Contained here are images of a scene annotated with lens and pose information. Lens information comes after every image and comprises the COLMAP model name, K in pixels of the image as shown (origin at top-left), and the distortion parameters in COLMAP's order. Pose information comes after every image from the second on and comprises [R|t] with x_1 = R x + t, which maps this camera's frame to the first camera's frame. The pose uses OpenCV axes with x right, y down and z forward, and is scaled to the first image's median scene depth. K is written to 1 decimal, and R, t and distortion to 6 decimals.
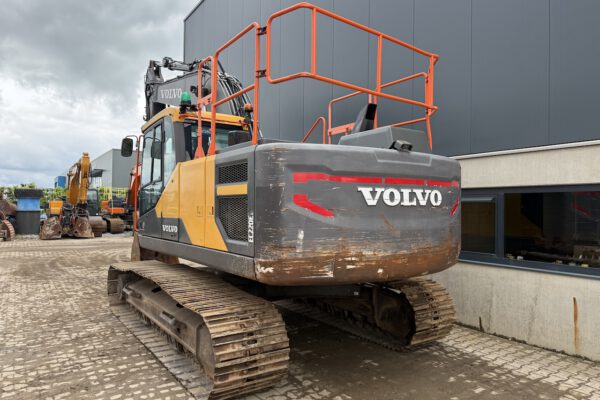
lens RADIAL K [[416.9, 0, 297.9], [0, 416.9, 180.9], [0, 0, 1]] dist [-0.007525, -0.007671]
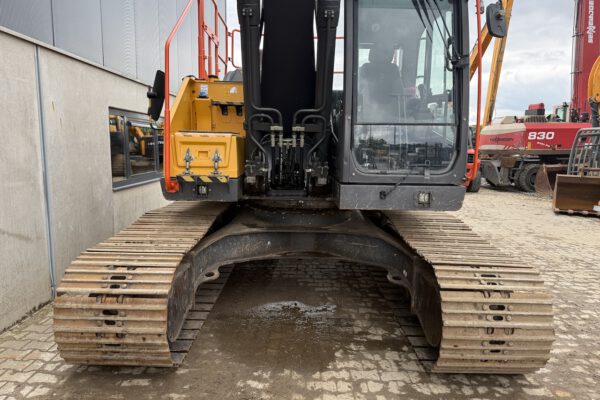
lens RADIAL K [[425.3, 0, 300.0], [0, 425.3, 200.0], [0, 0, 1]] dist [0.008684, -0.003469]
pose [[-0.826902, -0.098802, 0.553598, -0.713293], [-0.063907, 0.994577, 0.082047, 0.163188], [-0.558702, 0.032466, -0.828733, 2.207960]]
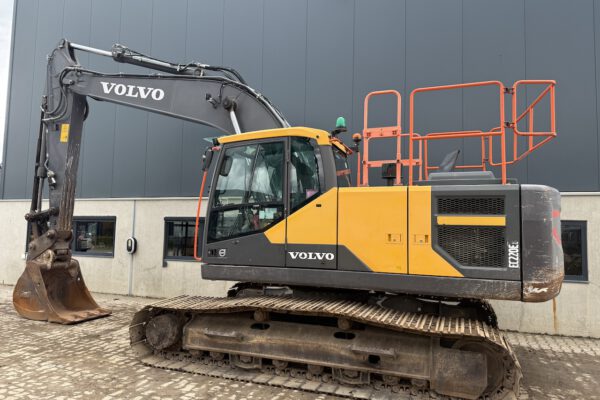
lens RADIAL K [[416.3, 0, 300.0], [0, 416.3, 200.0], [0, 0, 1]] dist [0.084981, -0.132994]
pose [[0.817800, 0.050171, 0.573312, -0.999241], [-0.052569, 0.998540, -0.012397, 0.003906], [-0.573097, -0.020000, 0.819244, 0.298904]]
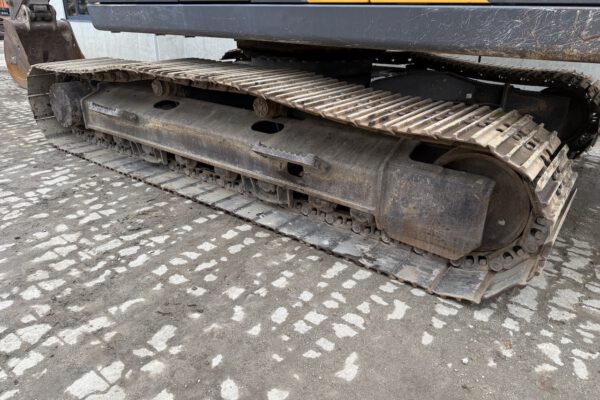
lens RADIAL K [[425.3, 0, 300.0], [0, 425.3, 200.0], [0, 0, 1]] dist [0.008684, -0.003469]
pose [[0.949074, -0.119082, 0.291680, -0.442739], [-0.030987, 0.886044, 0.462565, 0.130150], [-0.313525, -0.448047, 0.837231, 0.506338]]
